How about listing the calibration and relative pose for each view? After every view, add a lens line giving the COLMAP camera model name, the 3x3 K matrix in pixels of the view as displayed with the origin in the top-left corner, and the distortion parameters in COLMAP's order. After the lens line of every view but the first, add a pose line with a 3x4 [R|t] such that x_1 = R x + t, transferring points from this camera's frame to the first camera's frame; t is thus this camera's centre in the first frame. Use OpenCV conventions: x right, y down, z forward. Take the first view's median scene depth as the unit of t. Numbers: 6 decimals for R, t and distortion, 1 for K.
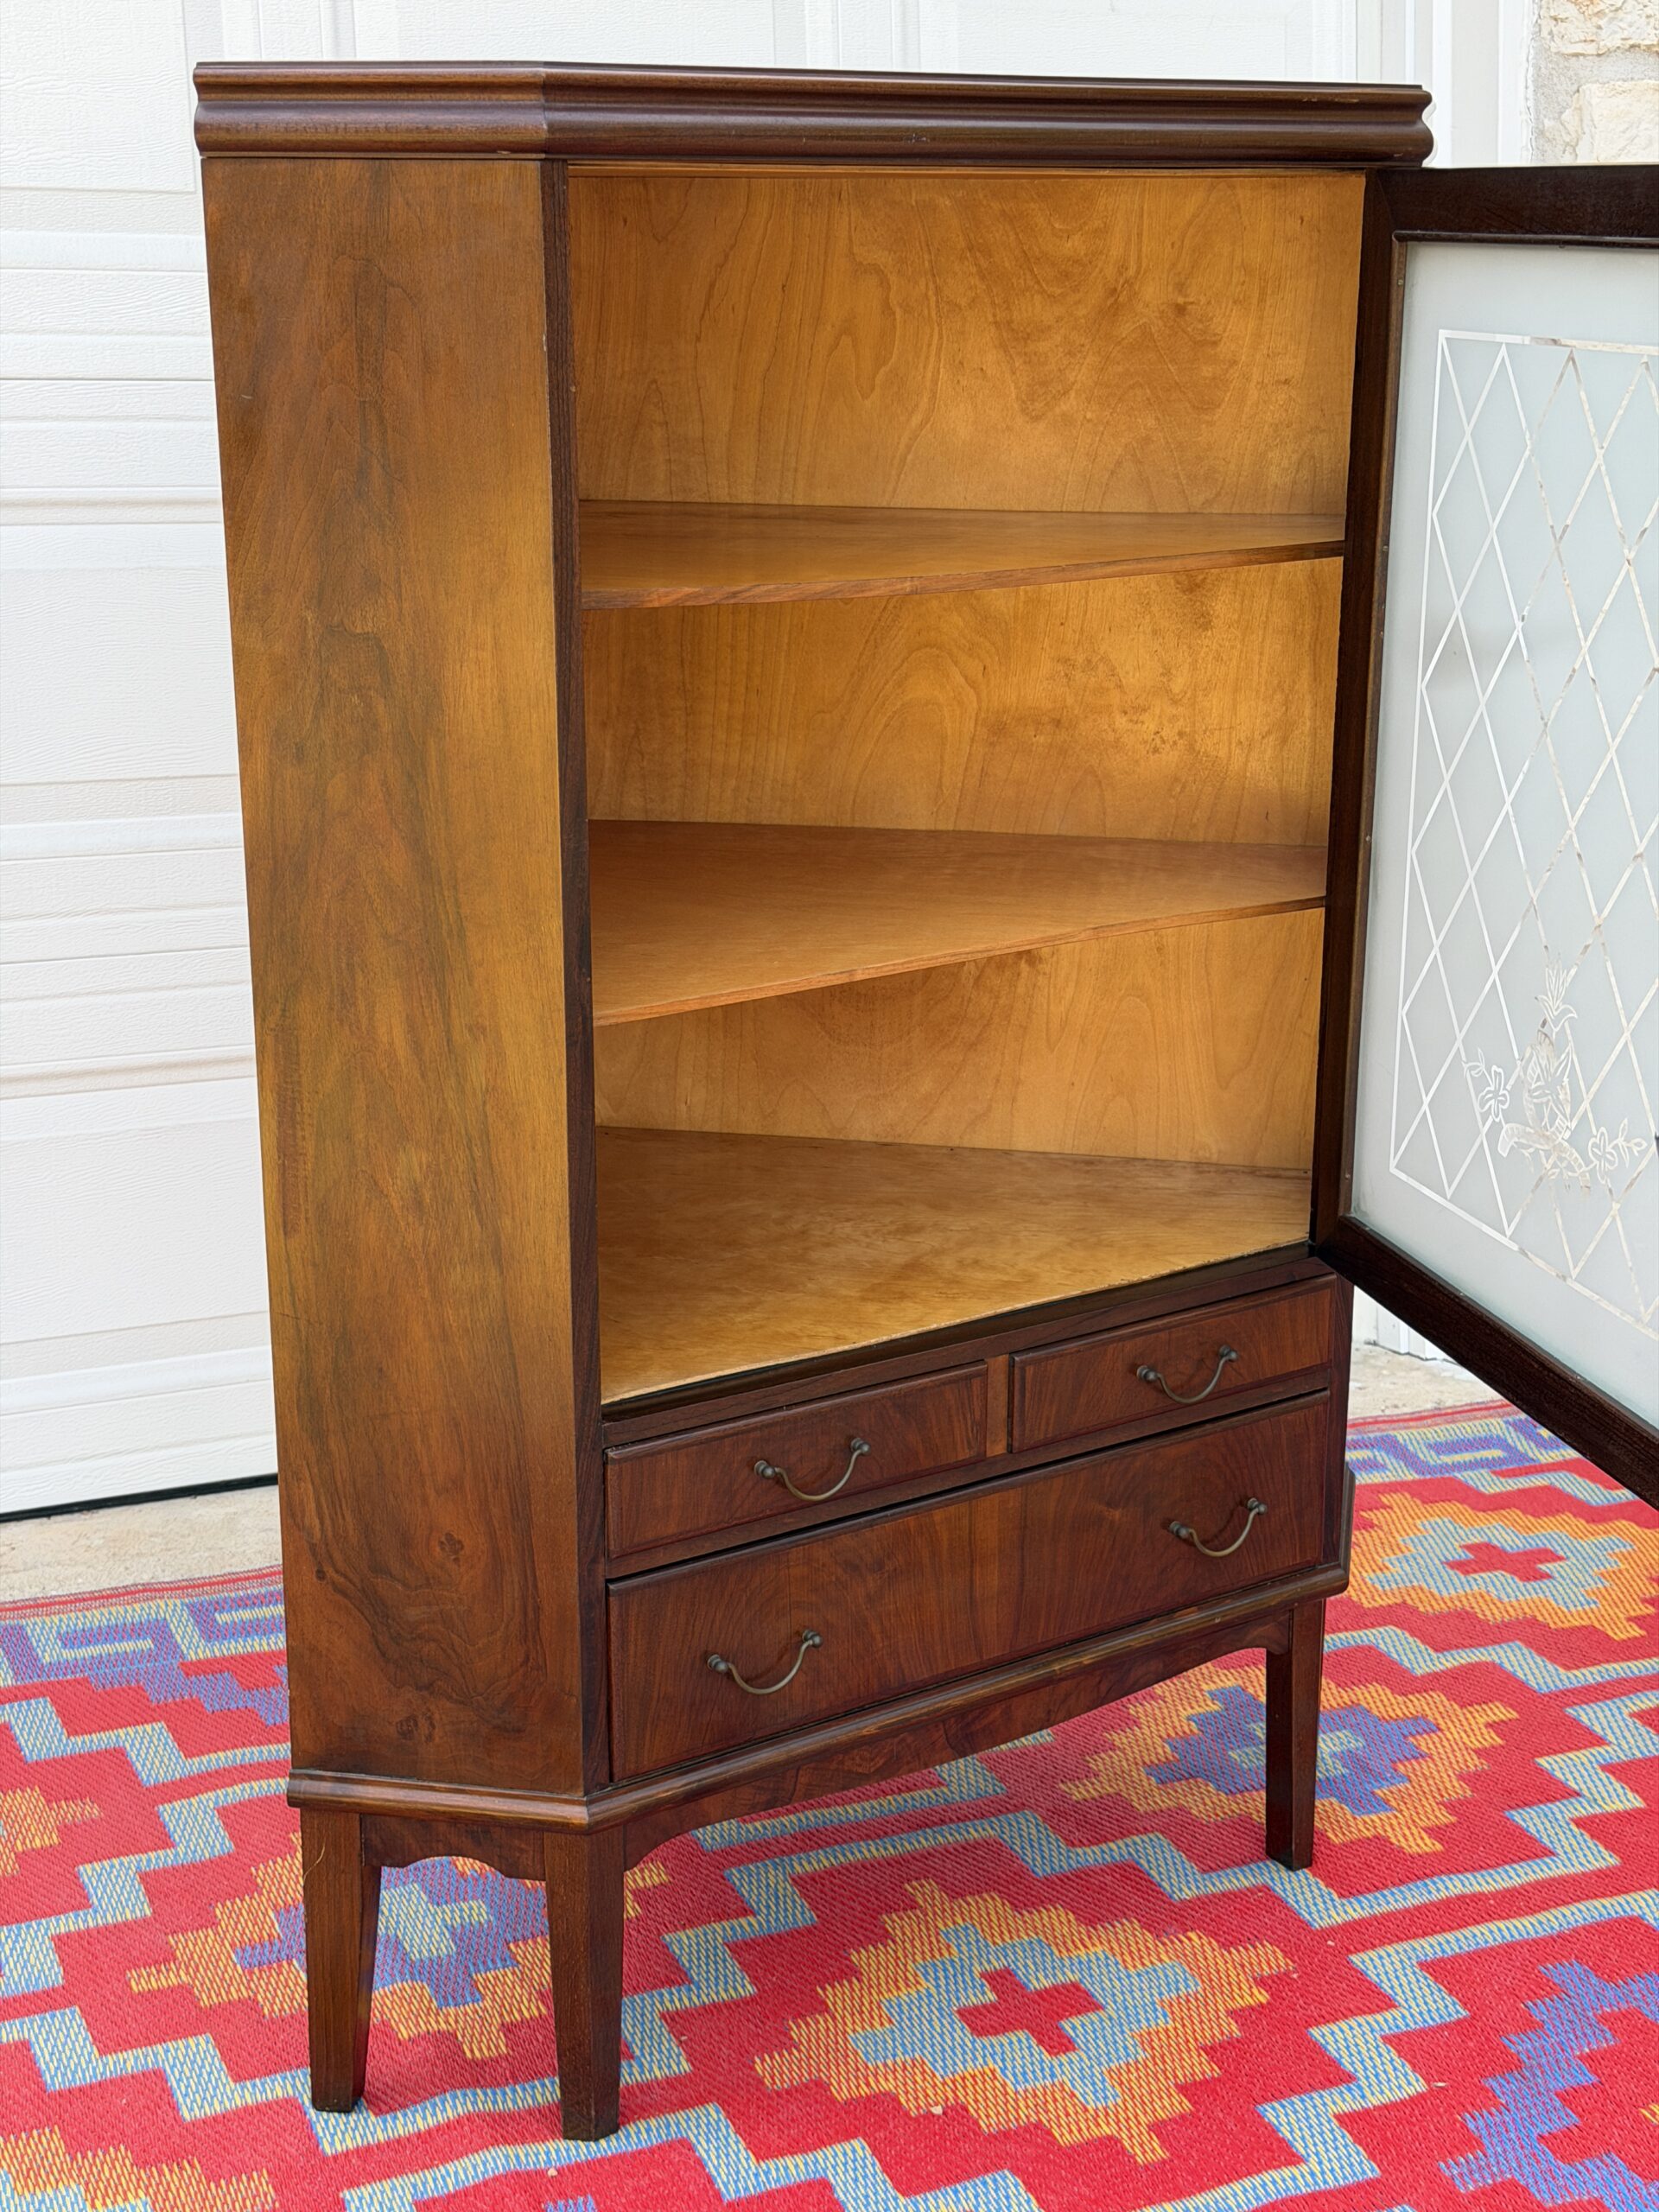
lens RADIAL K [[3125.3, 0, 821.0], [0, 3125.3, 1099.3], [0, 0, 1]] dist [0.089960, 0.000000]
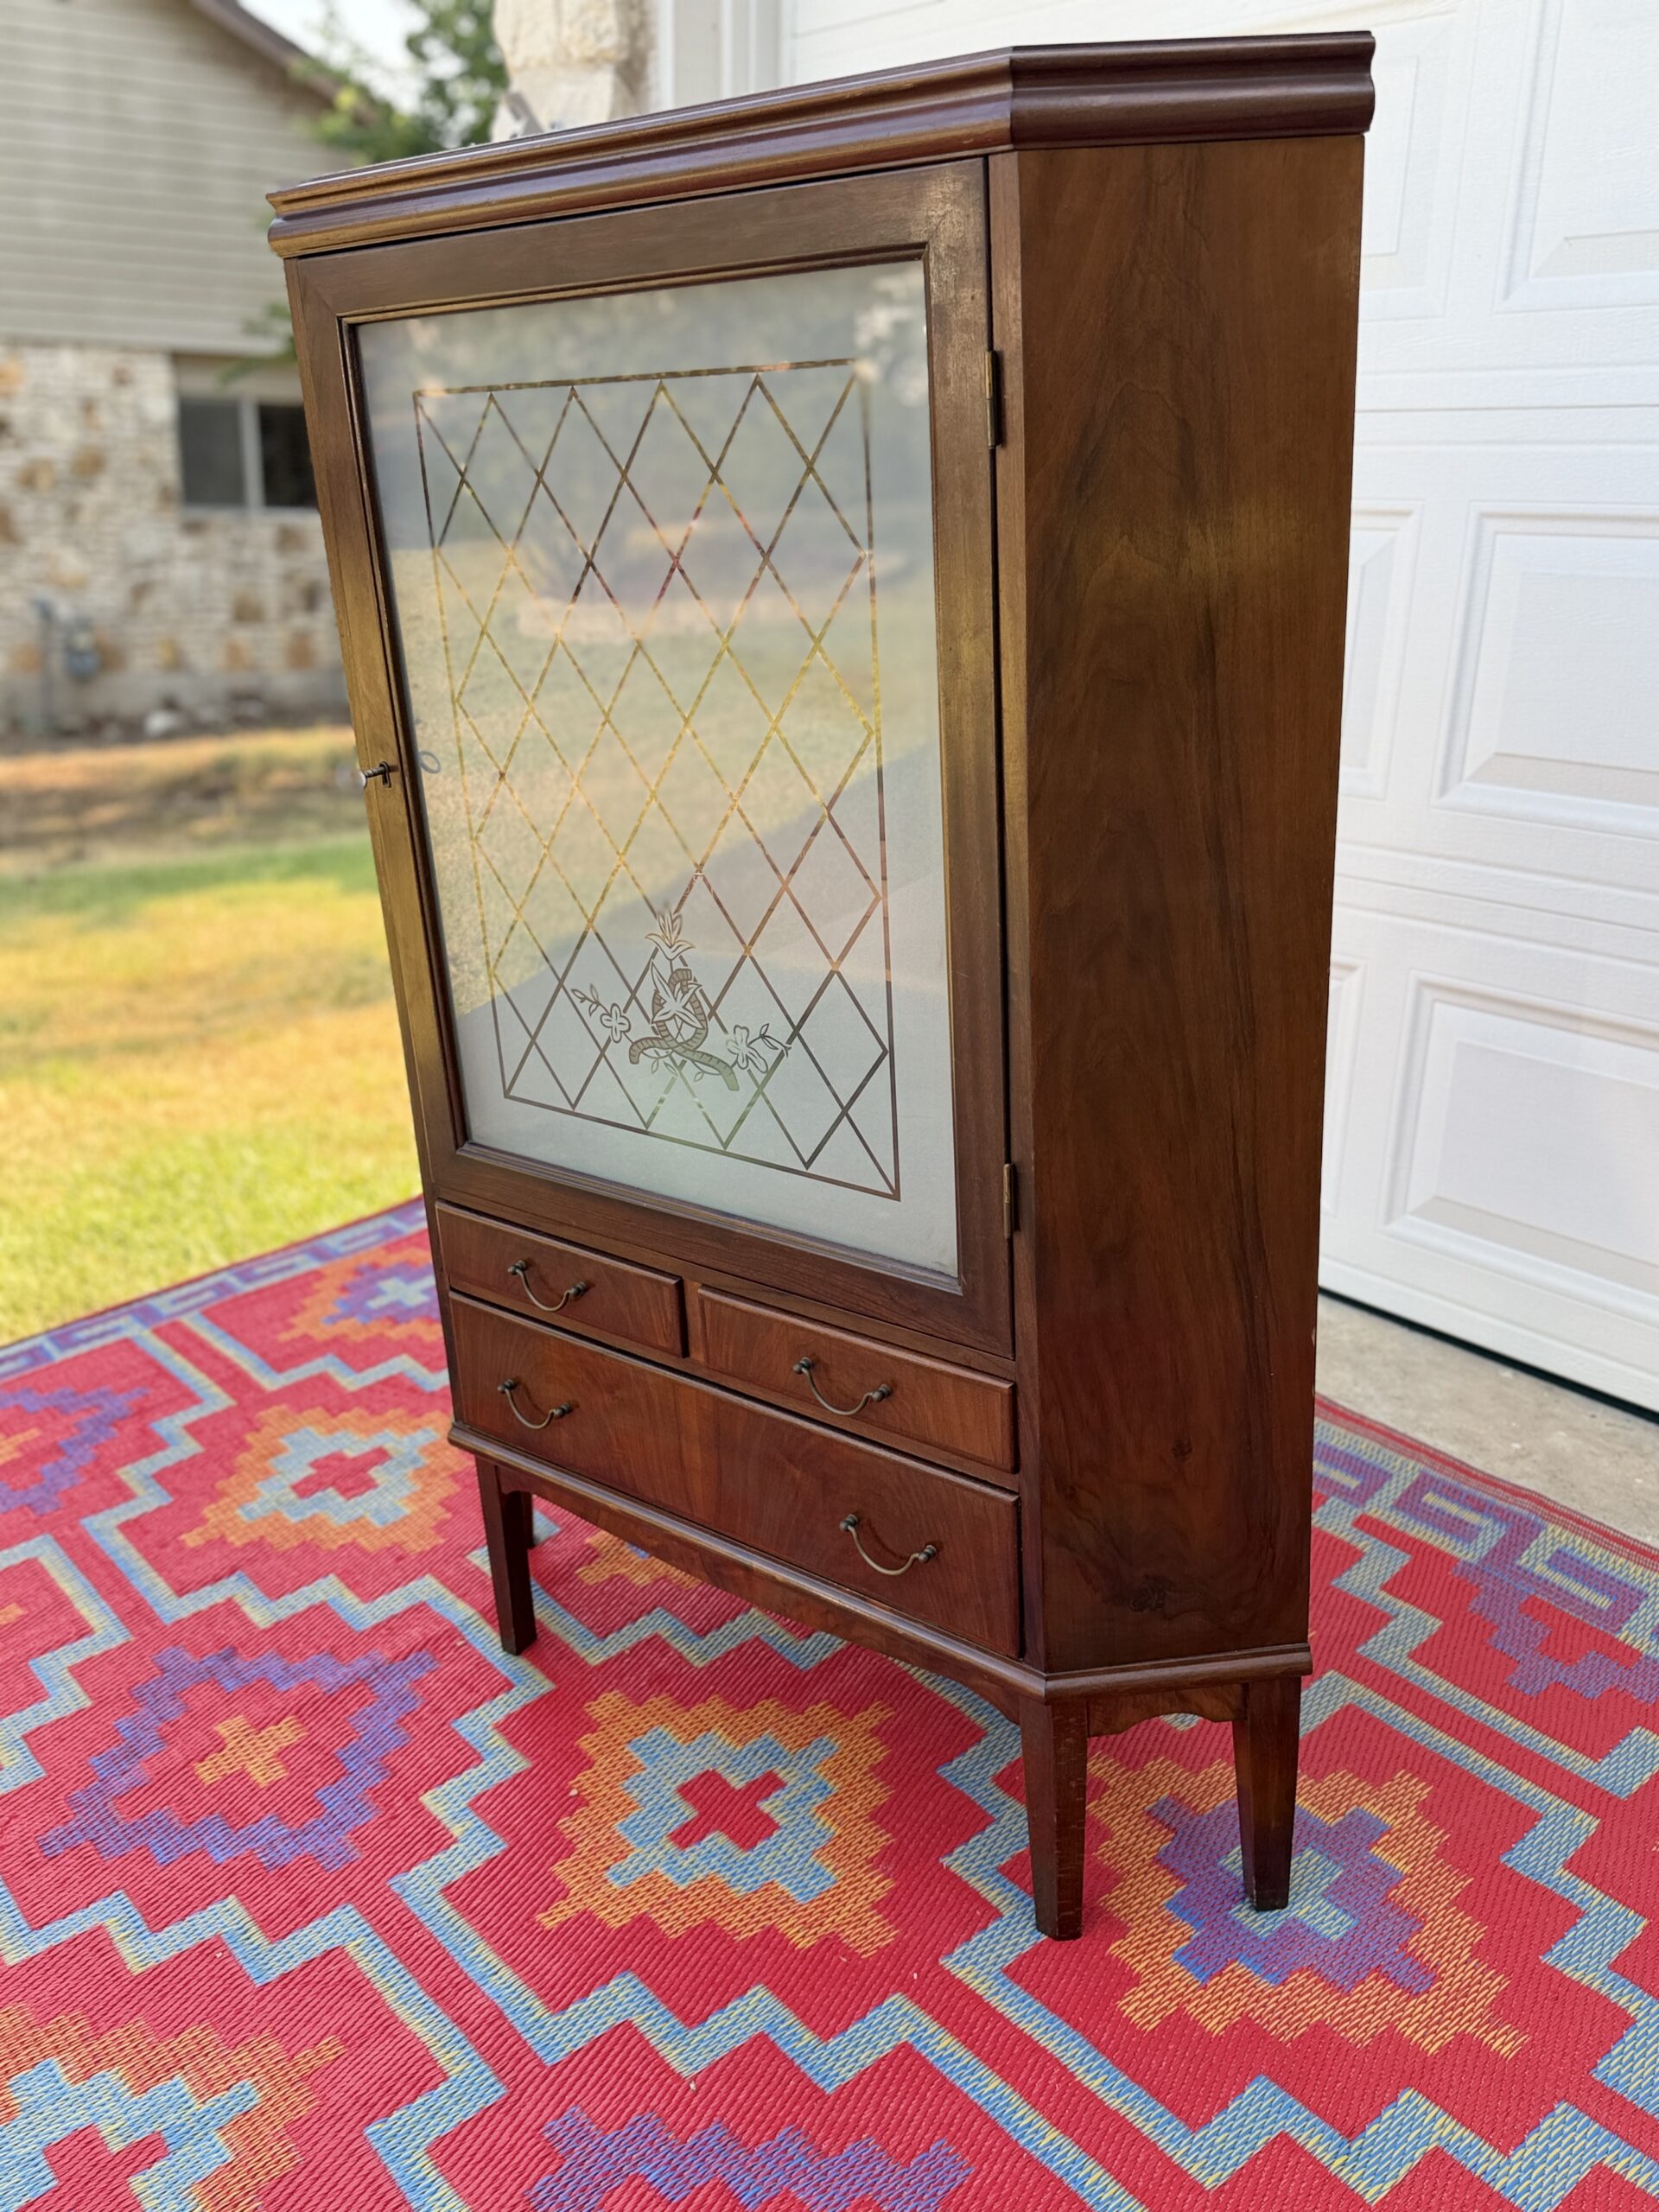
lens RADIAL K [[1882.1, 0, 827.9], [0, 1882.1, 1099.5], [0, 0, 1]] dist [0.086524, -0.146828]
pose [[0.302160, 0.315152, -0.899655, 0.664015], [-0.207455, 0.942889, 0.260620, -0.171644], [0.930409, 0.107889, 0.350283, 0.765179]]
